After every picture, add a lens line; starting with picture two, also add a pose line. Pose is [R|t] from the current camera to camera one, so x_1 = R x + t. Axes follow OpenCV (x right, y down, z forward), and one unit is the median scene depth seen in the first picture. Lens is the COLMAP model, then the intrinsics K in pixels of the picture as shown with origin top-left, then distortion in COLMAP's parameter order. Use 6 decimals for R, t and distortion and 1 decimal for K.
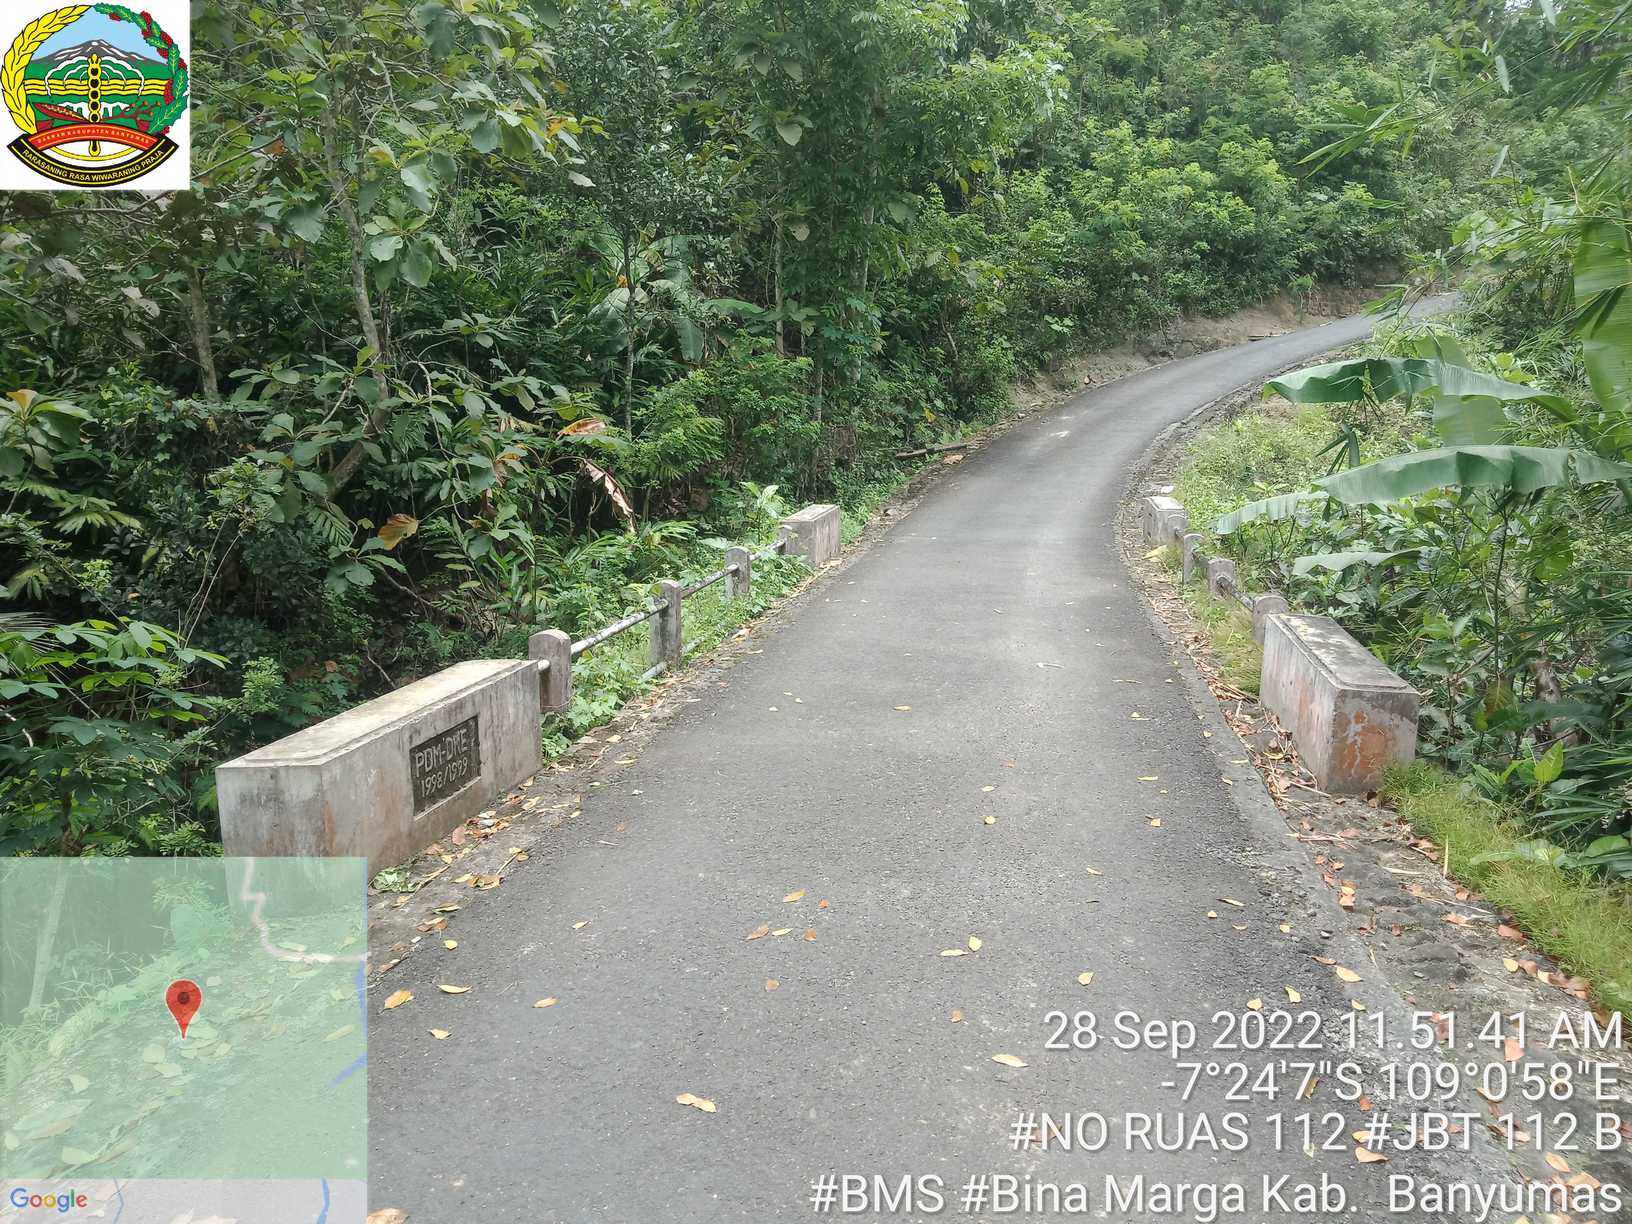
lens RADIAL K [[1212.5, 0, 814.1], [0, 1212.5, 612.3], [0, 0, 1]] dist [0.034422, -0.022862]
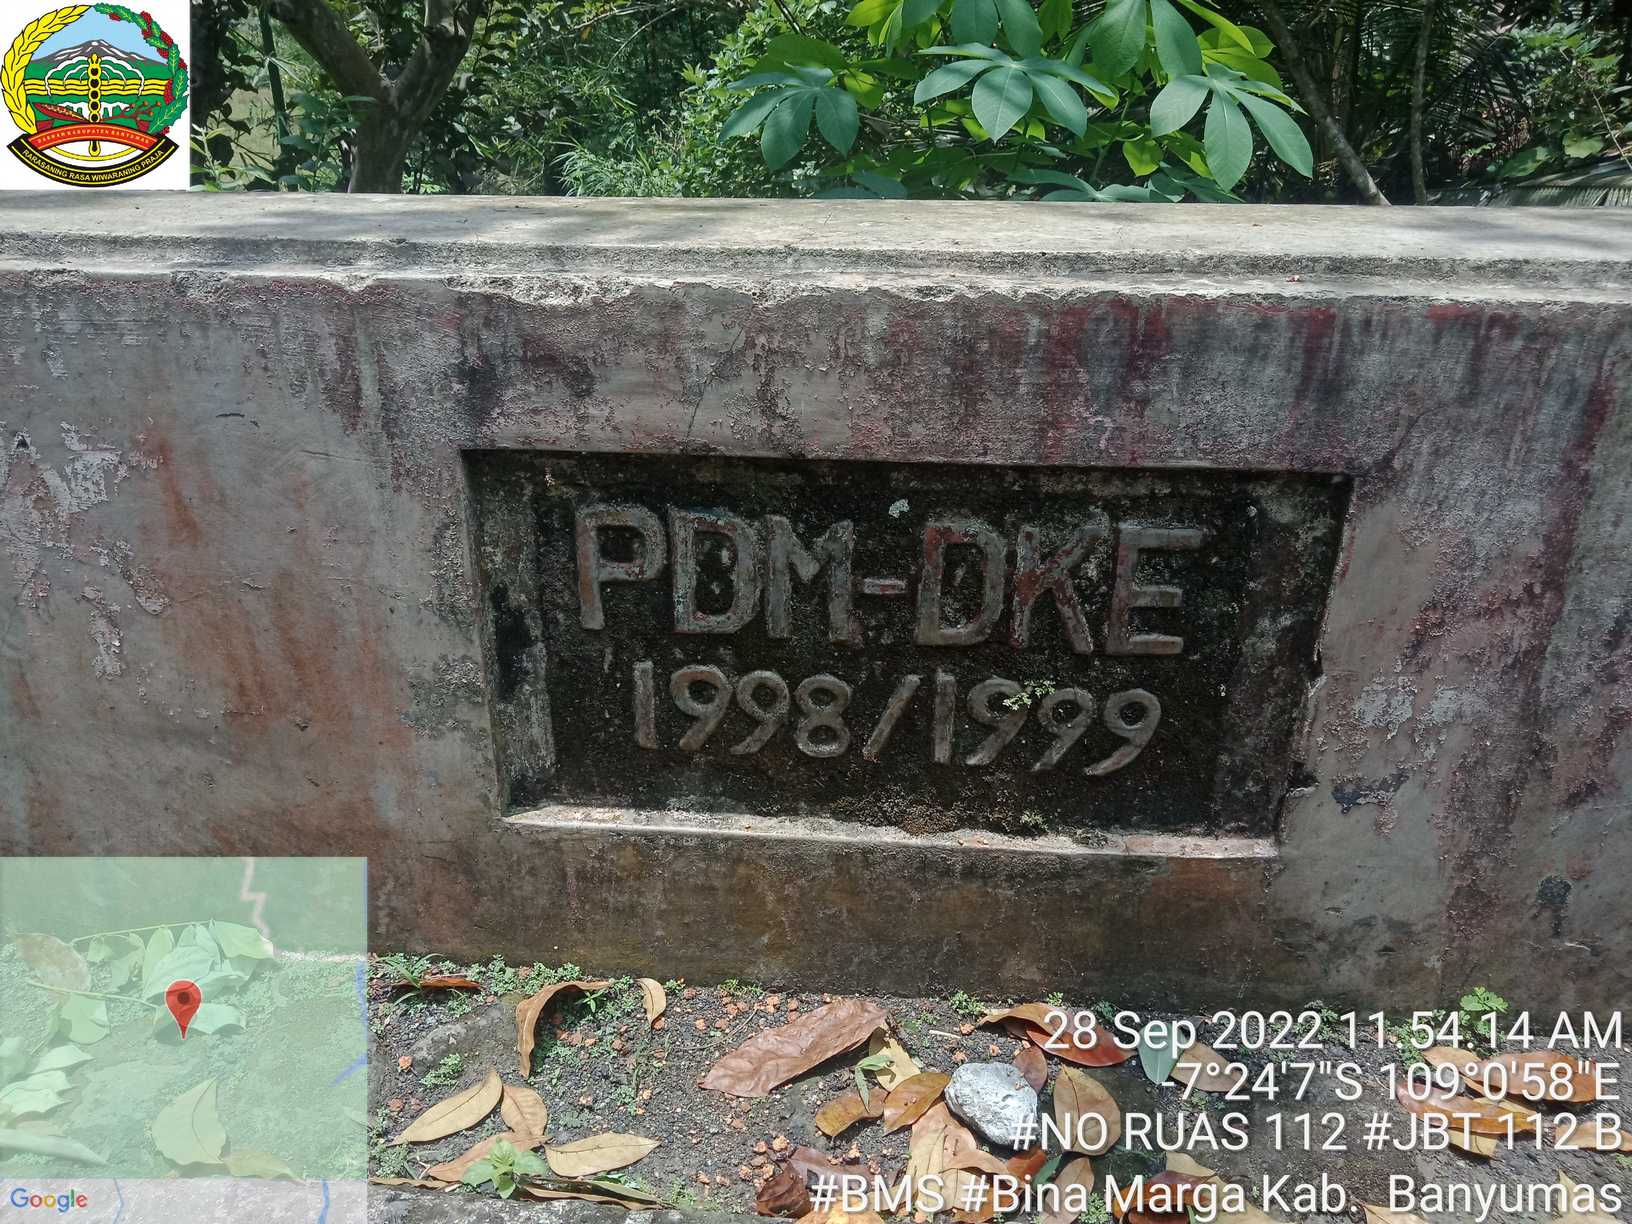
lens RADIAL K [[1212.5, 0, 812.9], [0, 1212.5, 614.7], [0, 0, 1]] dist [0.034422, -0.022862]
pose [[0.121800, 0.429869, -0.894638, -0.051034], [-0.169948, 0.897070, 0.407900, 0.017484], [0.977897, 0.102359, 0.182318, 0.308576]]
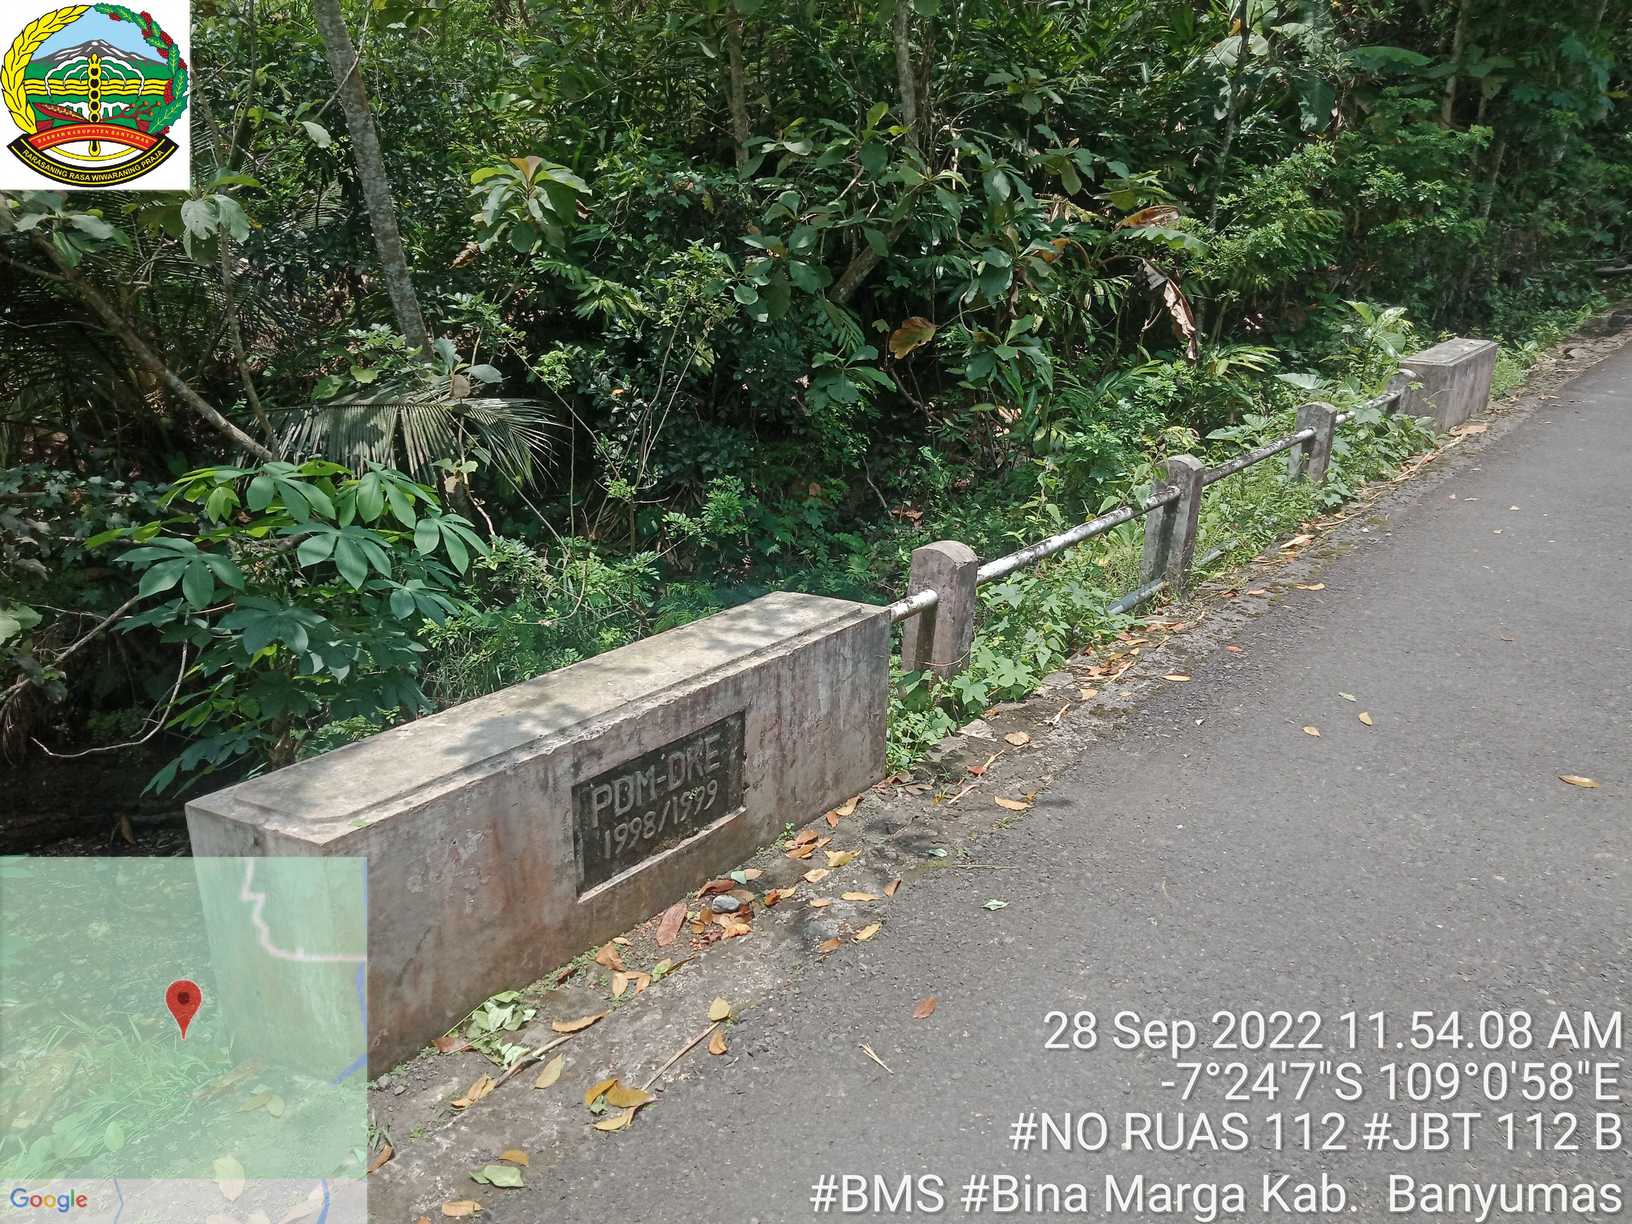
lens RADIAL K [[1212.5, 0, 815.6], [0, 1212.5, 604.1], [0, 0, 1]] dist [0.034422, -0.022862]
pose [[0.889511, 0.164488, -0.426279, -0.002994], [-0.097619, 0.979827, 0.174384, -0.023241], [0.446363, -0.113504, 0.887624, 0.171315]]
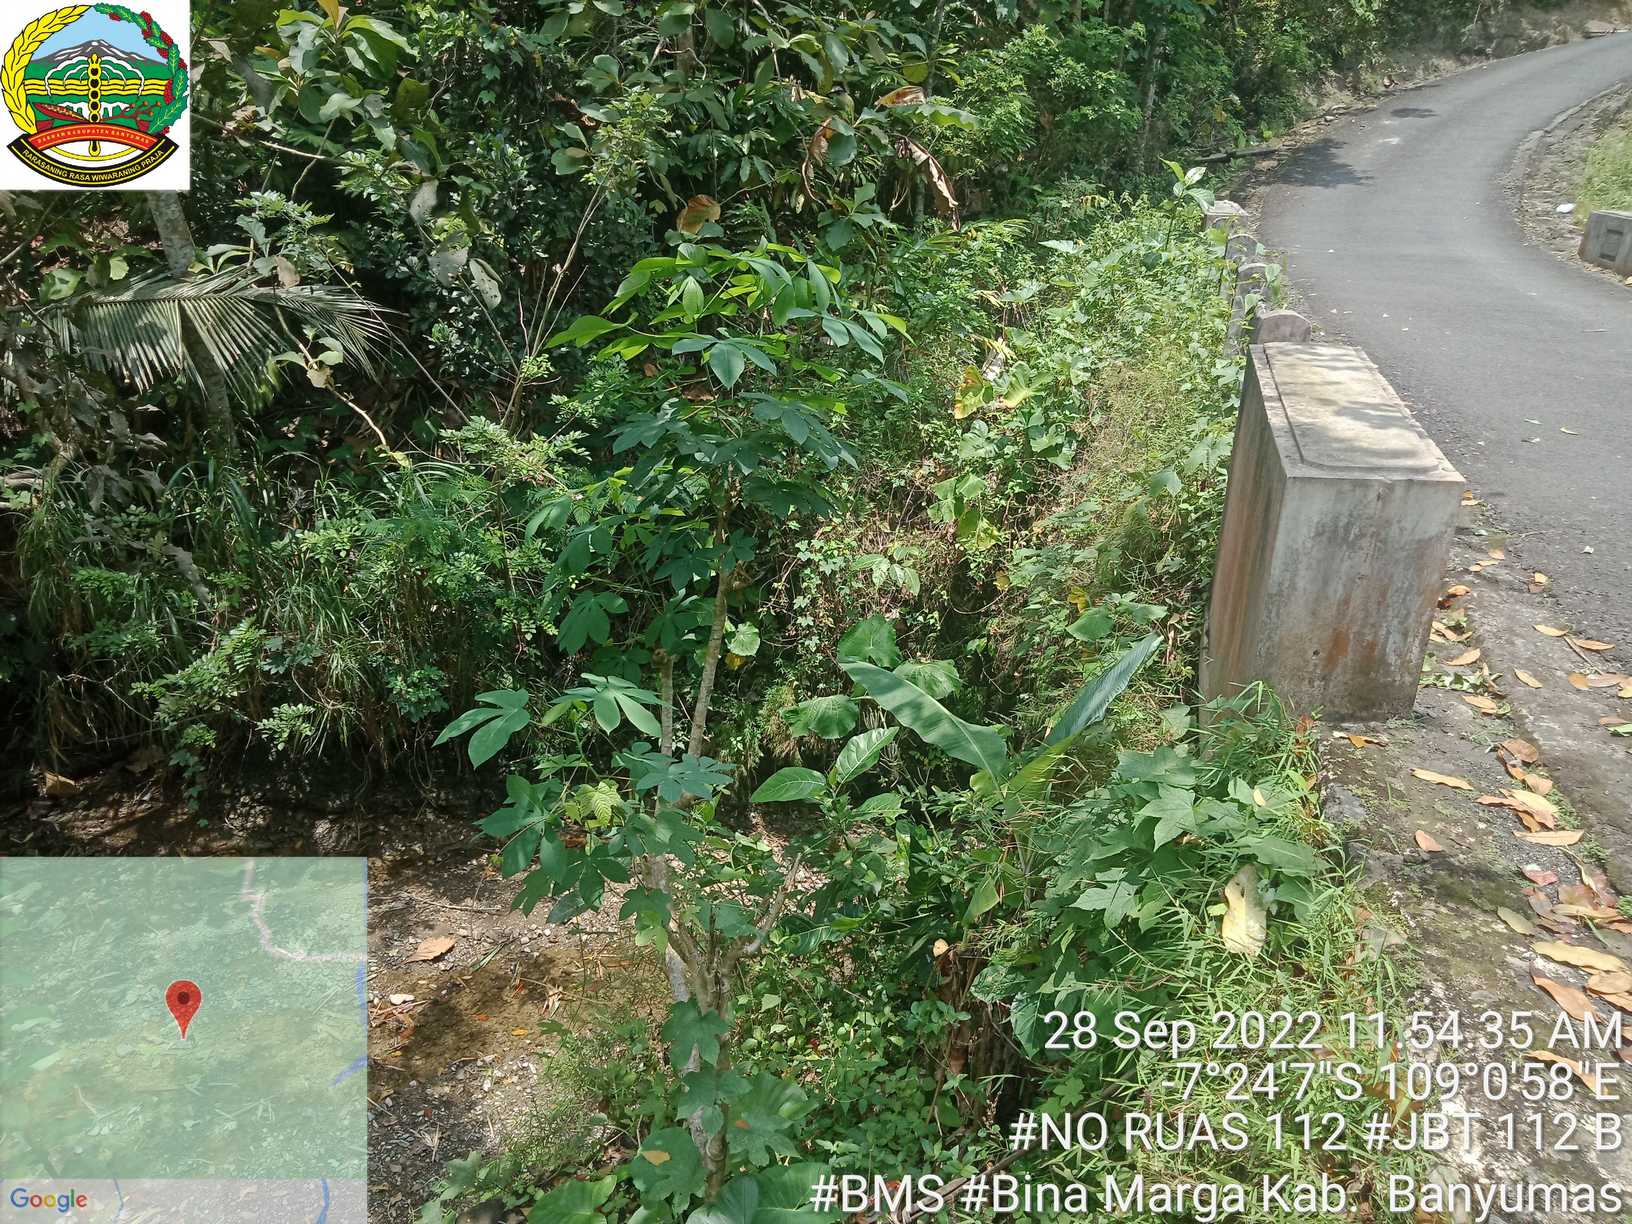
lens RADIAL K [[1212.5, 0, 805.2], [0, 1212.5, 597.3], [0, 0, 1]] dist [0.034422, -0.022862]
pose [[0.995192, 0.064630, -0.073588, -0.176997], [-0.048755, 0.978564, 0.200091, 0.019219], [0.084942, -0.195541, 0.977010, 0.116238]]
